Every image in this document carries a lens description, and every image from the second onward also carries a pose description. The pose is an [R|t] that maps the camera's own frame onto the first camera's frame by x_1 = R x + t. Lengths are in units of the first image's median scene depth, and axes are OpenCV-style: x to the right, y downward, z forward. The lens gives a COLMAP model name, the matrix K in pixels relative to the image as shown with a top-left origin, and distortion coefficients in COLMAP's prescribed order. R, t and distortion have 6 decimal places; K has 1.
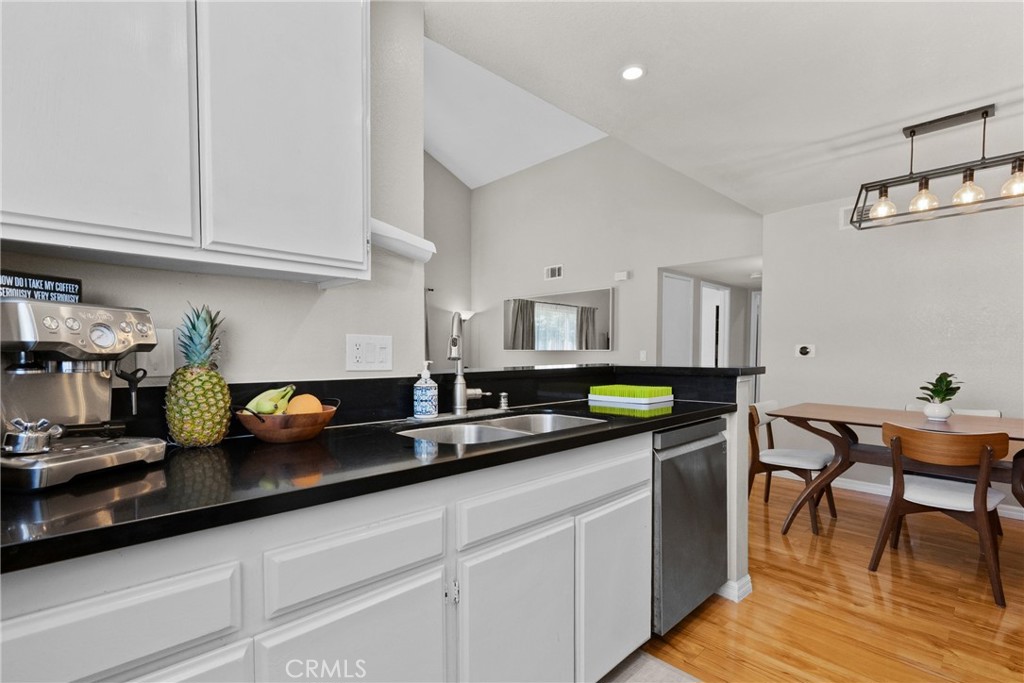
lens RADIAL K [[493.4, 0, 514.7], [0, 493.4, 355.7], [0, 0, 1]] dist [-0.000698, -0.000053]
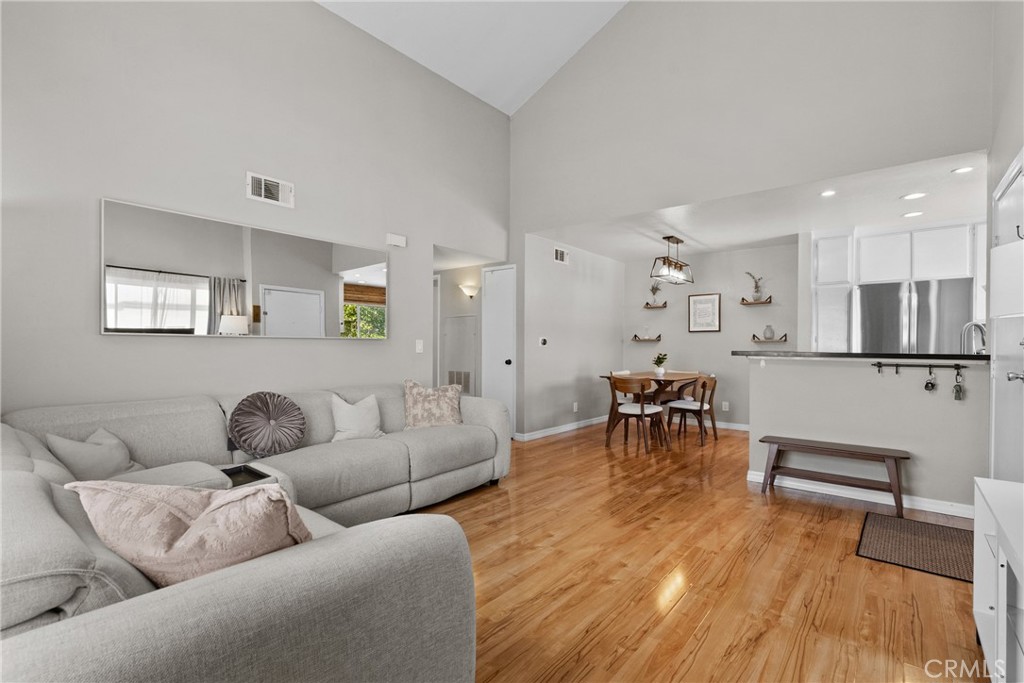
lens RADIAL K [[468.9, 0, 507.0], [0, 468.9, 351.0], [0, 0, 1]] dist [-0.000417, 0.000848]
pose [[-0.124864, -0.008804, 0.992135, -0.391975], [0.004227, 0.999947, 0.009405, 0.002668], [-0.992165, 0.005368, -0.124820, 0.684450]]
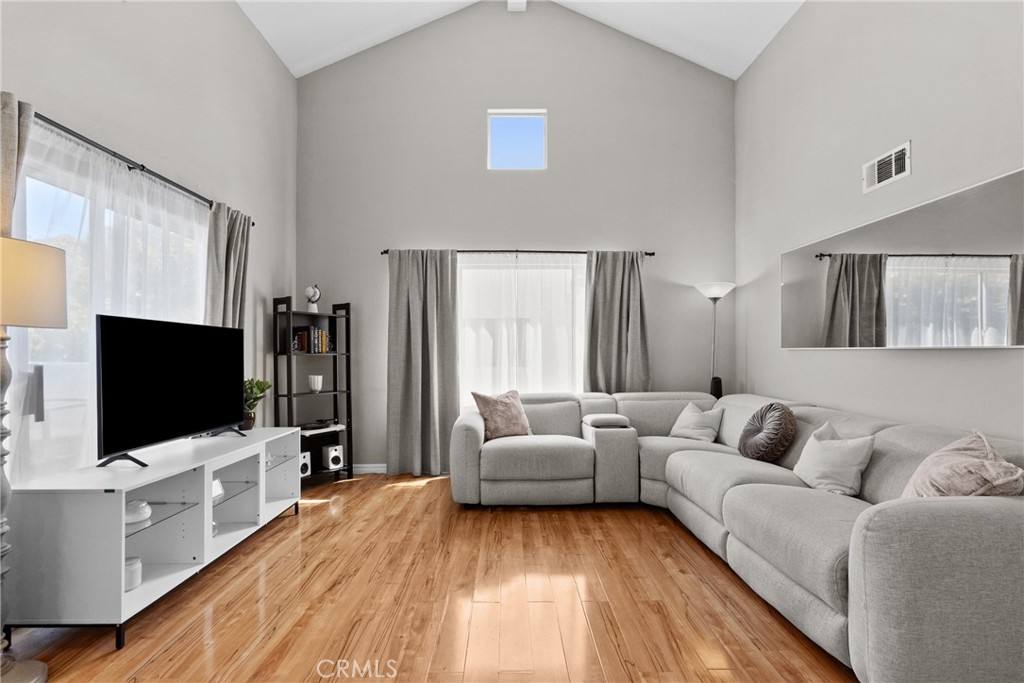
lens RADIAL K [[468.9, 0, 507.0], [0, 468.9, 351.0], [0, 0, 1]] dist [-0.000417, 0.000848]
pose [[0.735821, -0.000257, -0.677176, 0.096353], [-0.005512, 0.999965, -0.006369, -0.001159], [0.677154, 0.008419, 0.735793, 0.392320]]
